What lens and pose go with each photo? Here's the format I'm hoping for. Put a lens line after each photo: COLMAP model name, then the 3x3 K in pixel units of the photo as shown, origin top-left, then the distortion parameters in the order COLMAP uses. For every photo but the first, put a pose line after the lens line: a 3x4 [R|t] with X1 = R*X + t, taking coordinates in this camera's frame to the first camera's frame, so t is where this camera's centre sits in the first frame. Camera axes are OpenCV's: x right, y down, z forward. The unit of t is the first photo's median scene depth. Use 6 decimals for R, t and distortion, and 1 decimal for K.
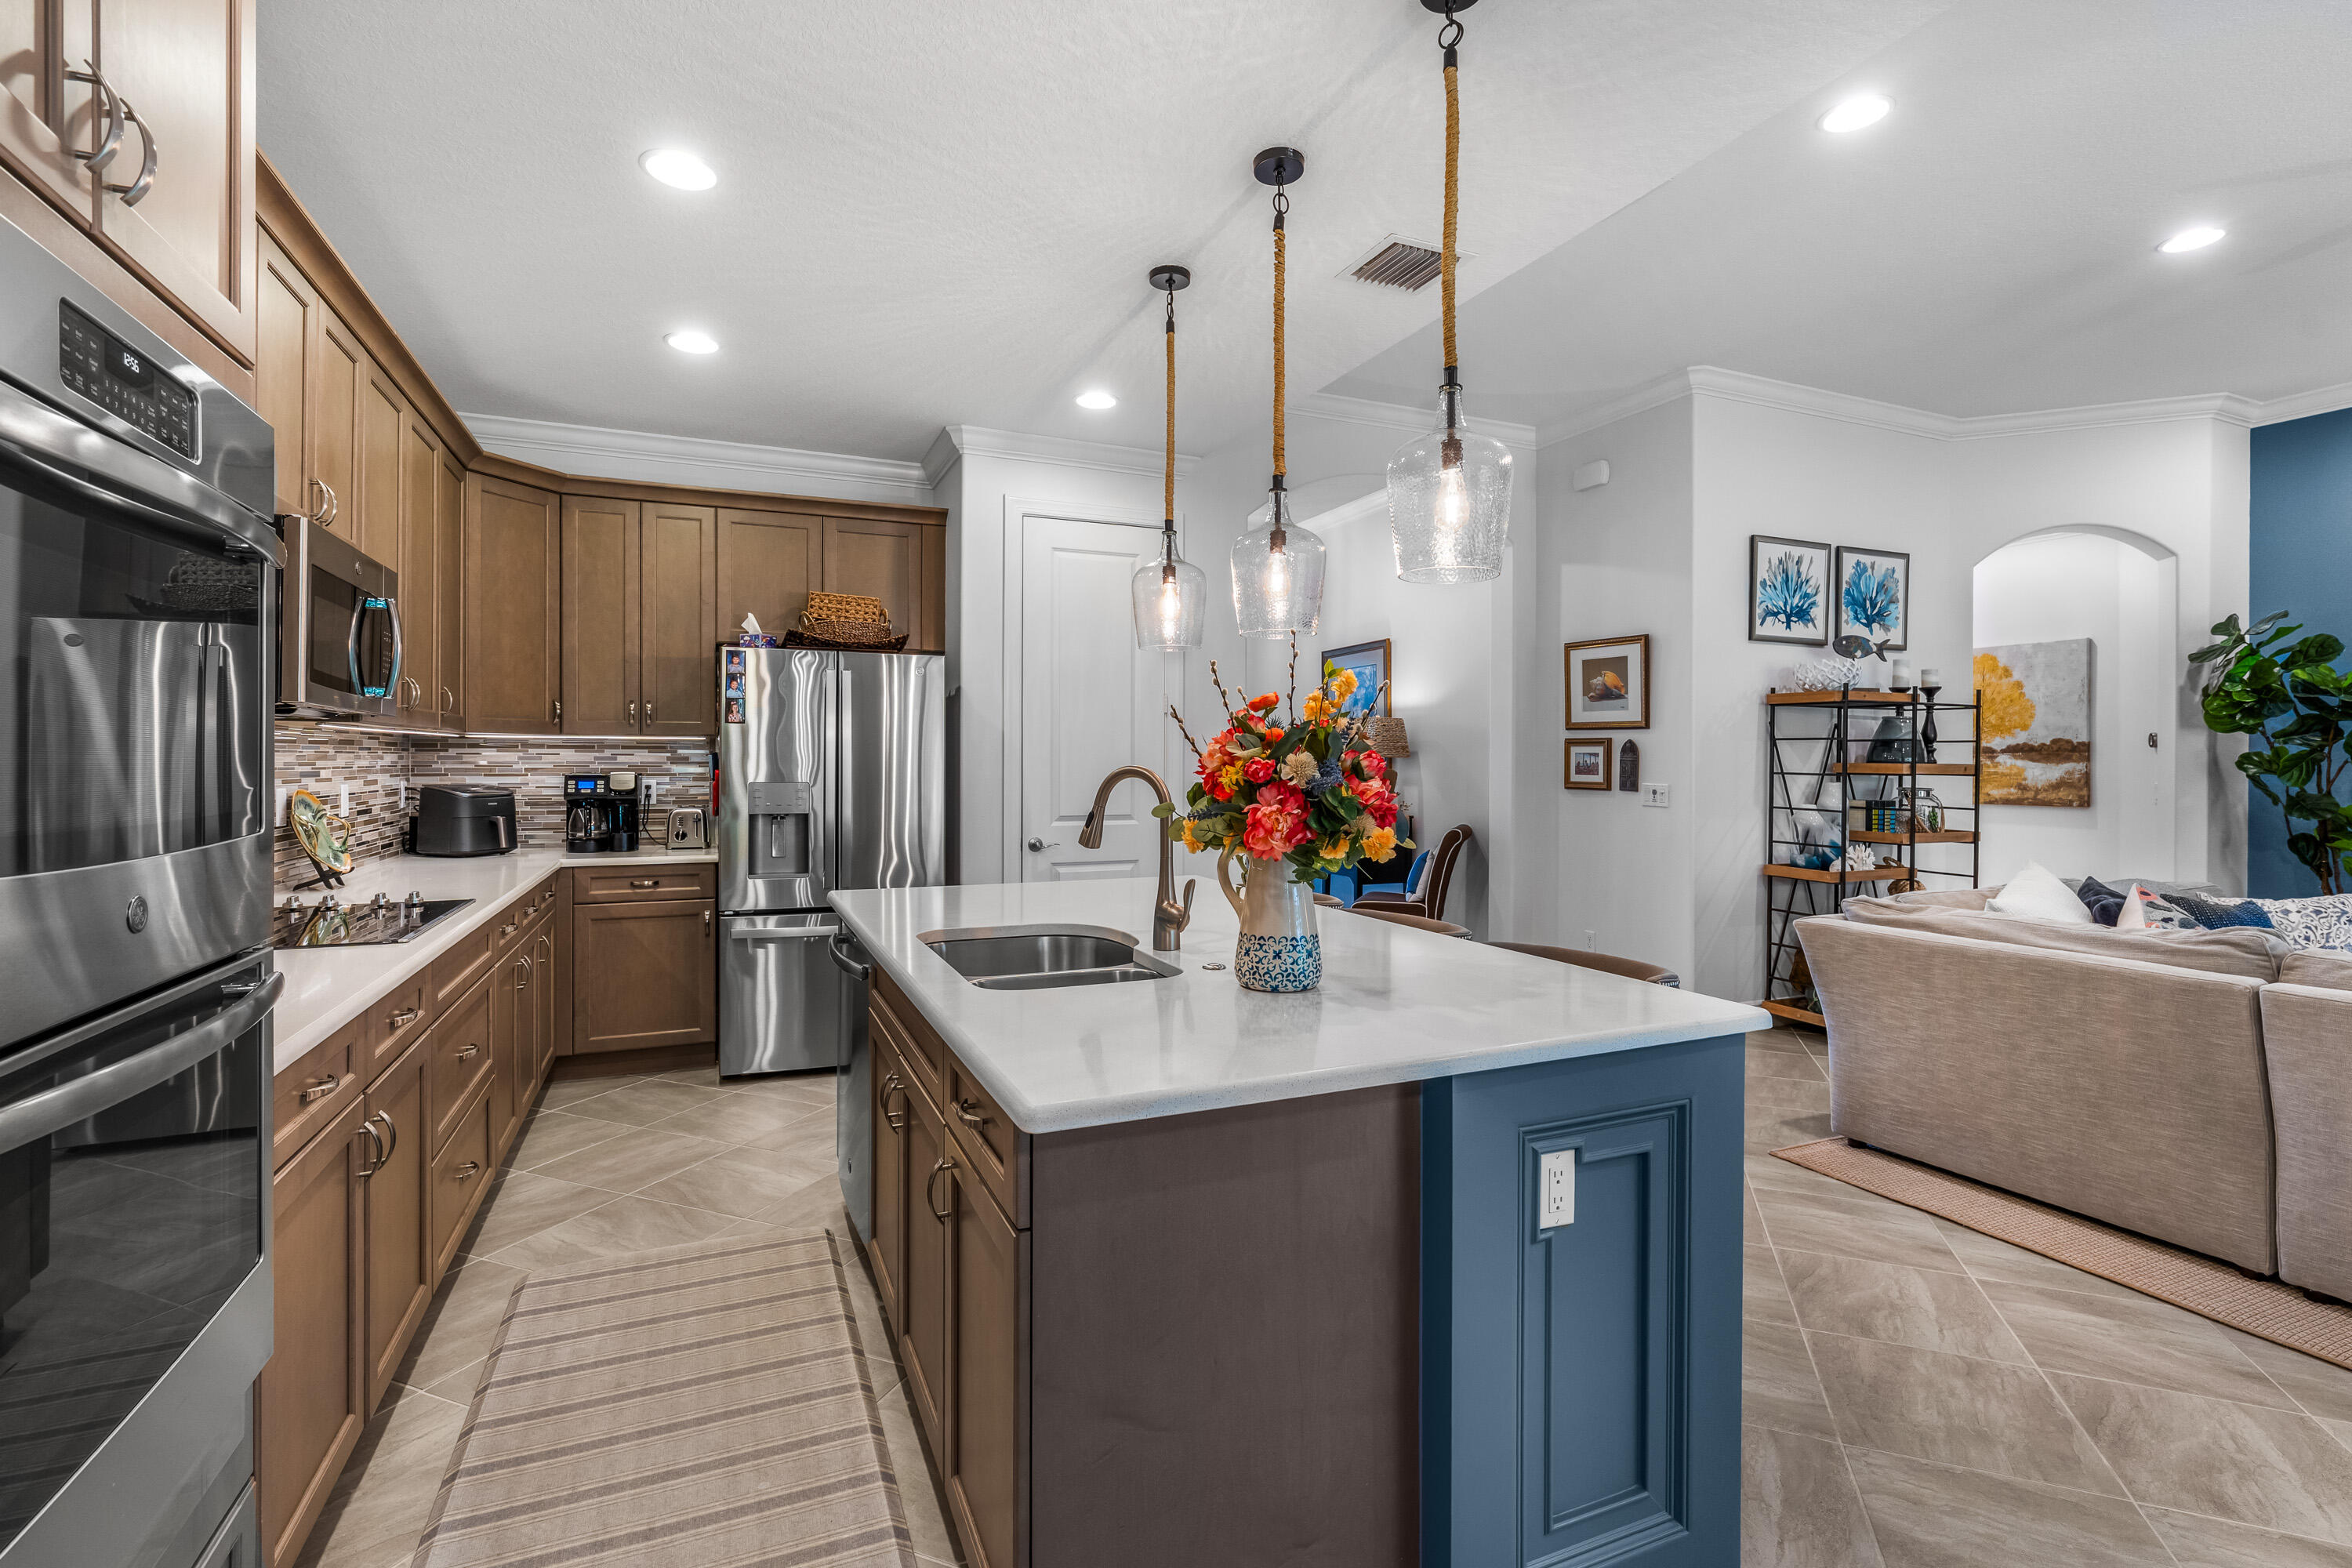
lens RADIAL K [[1063.6, 0, 1177.5], [0, 1063.6, 768.1], [0, 0, 1]] dist [-0.003484, 0.000233]
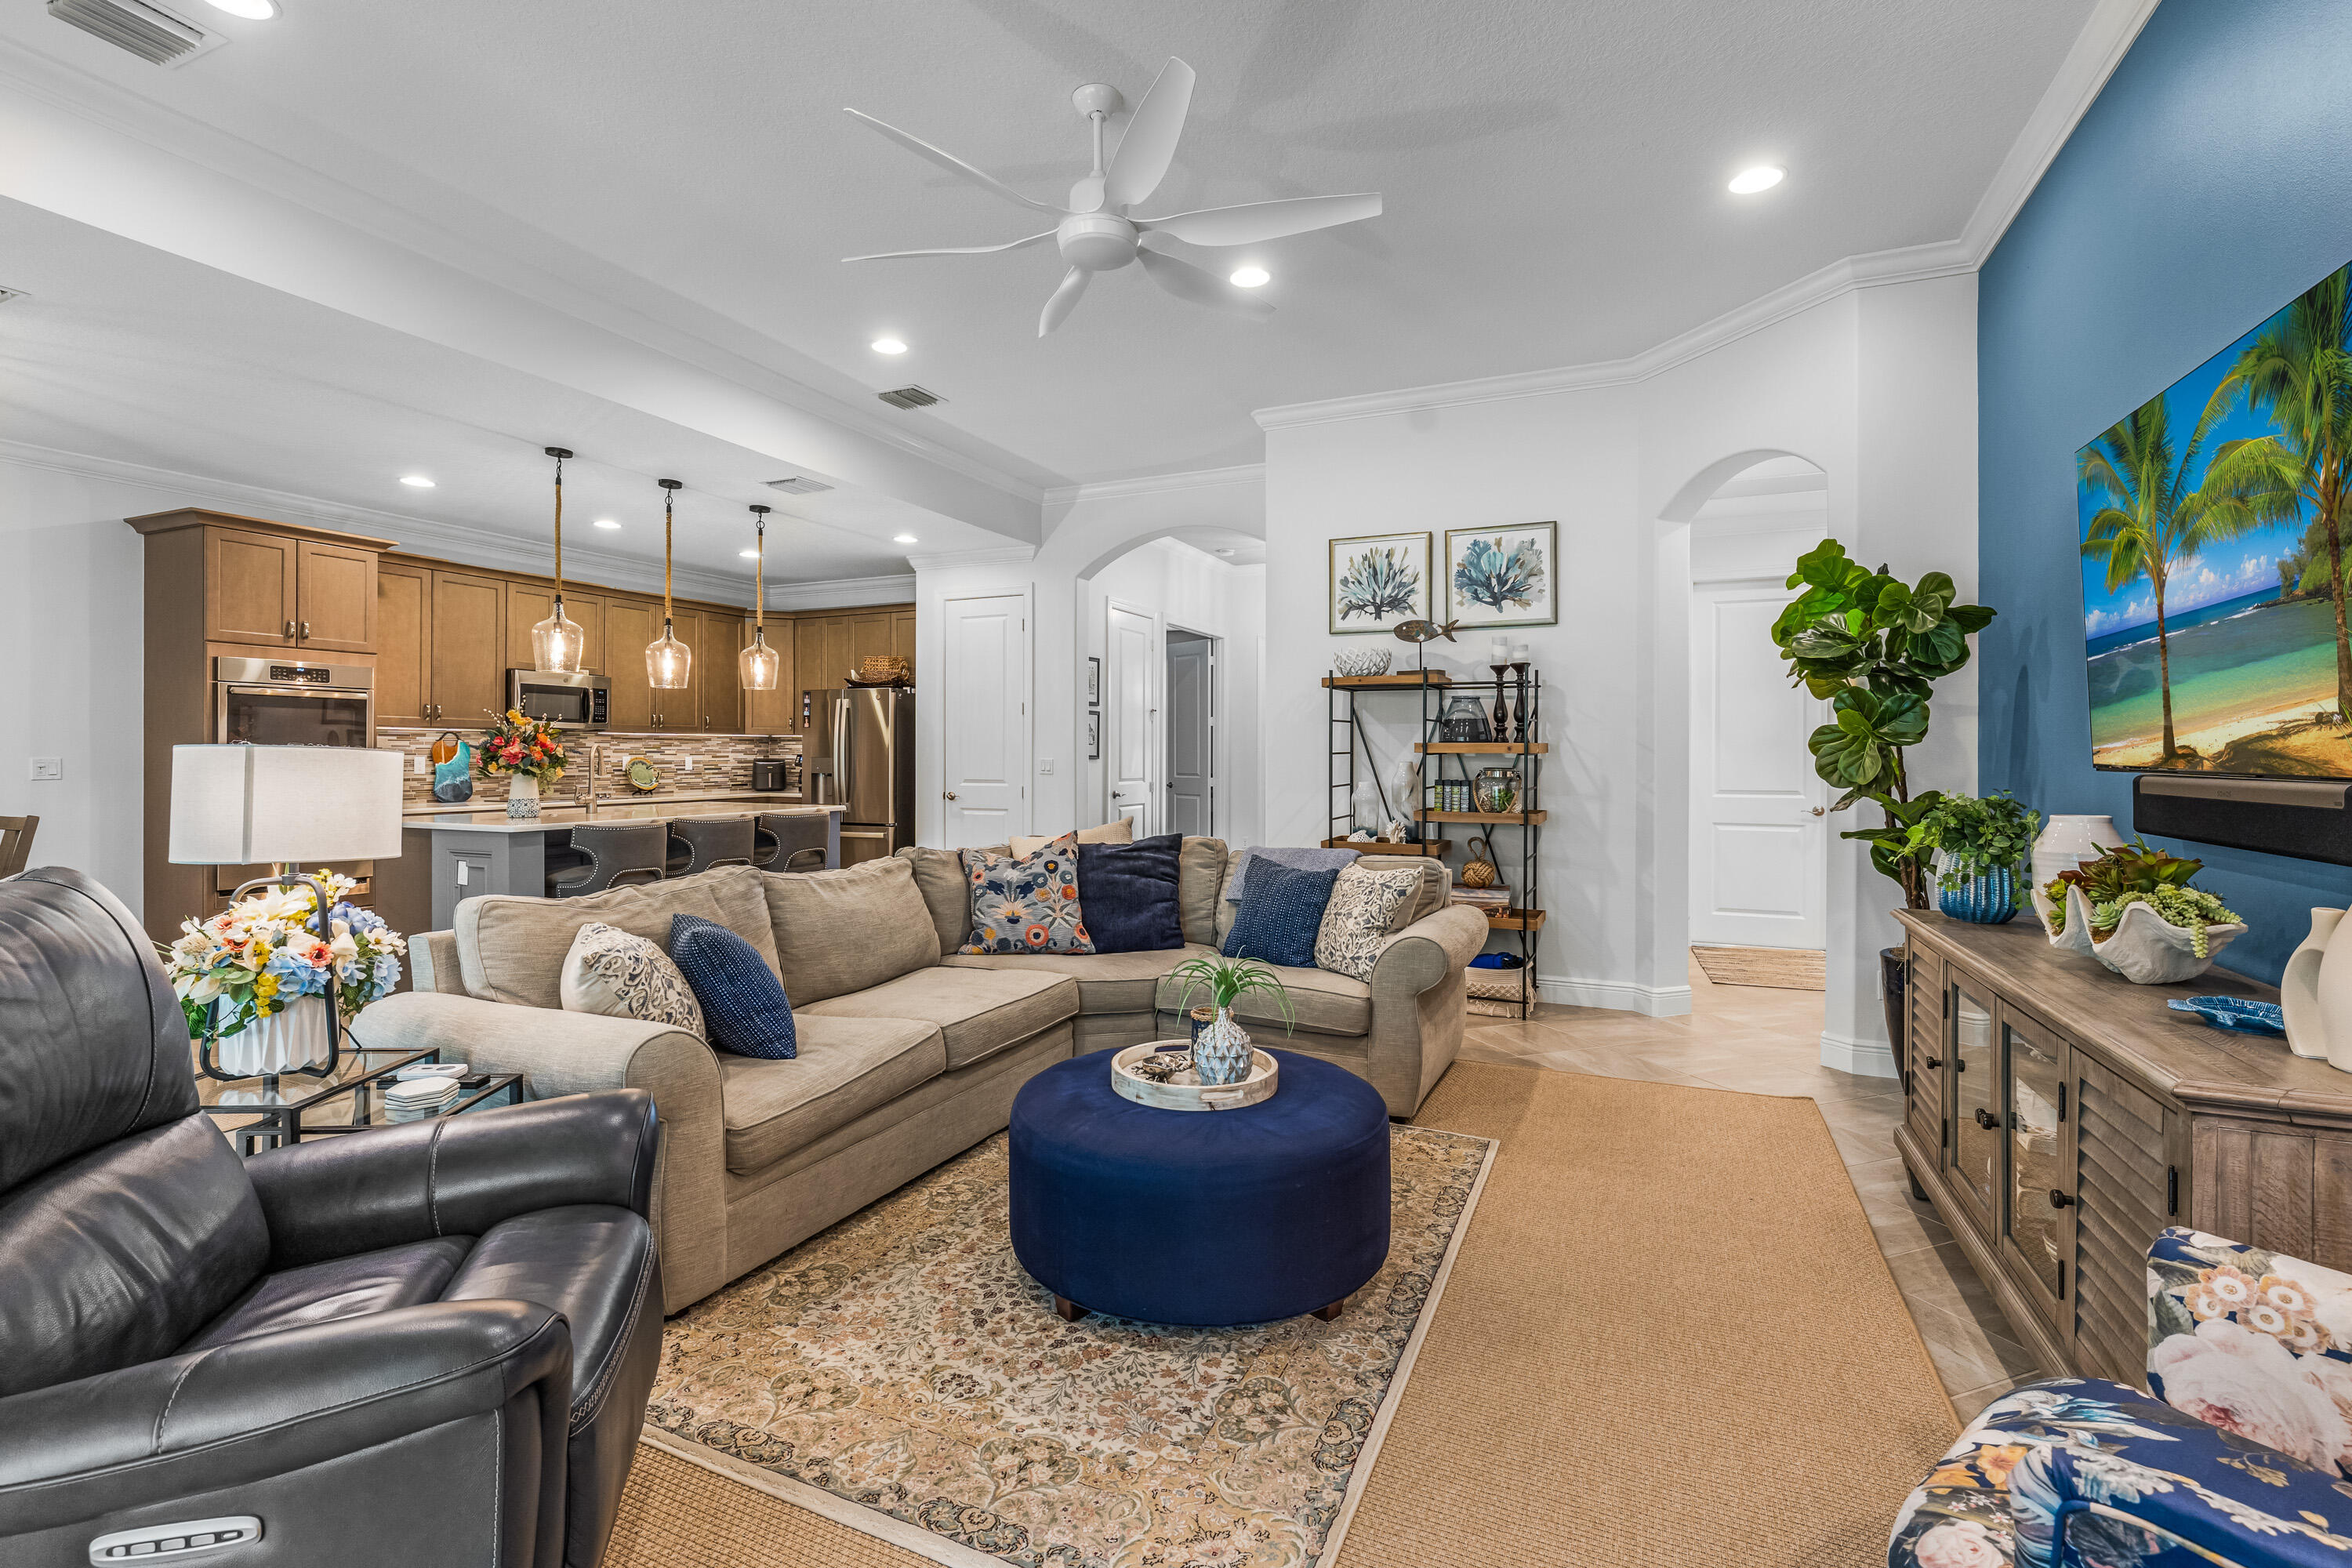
lens RADIAL K [[1063.6, 0, 1173.3], [0, 1063.6, 768.7], [0, 0, 1]] dist [-0.003484, 0.000233]
pose [[0.667509, 0.009707, -0.744539, 1.228020], [-0.007086, 0.999953, 0.006684, 0.013775], [0.744568, 0.000814, 0.667546, 0.130496]]
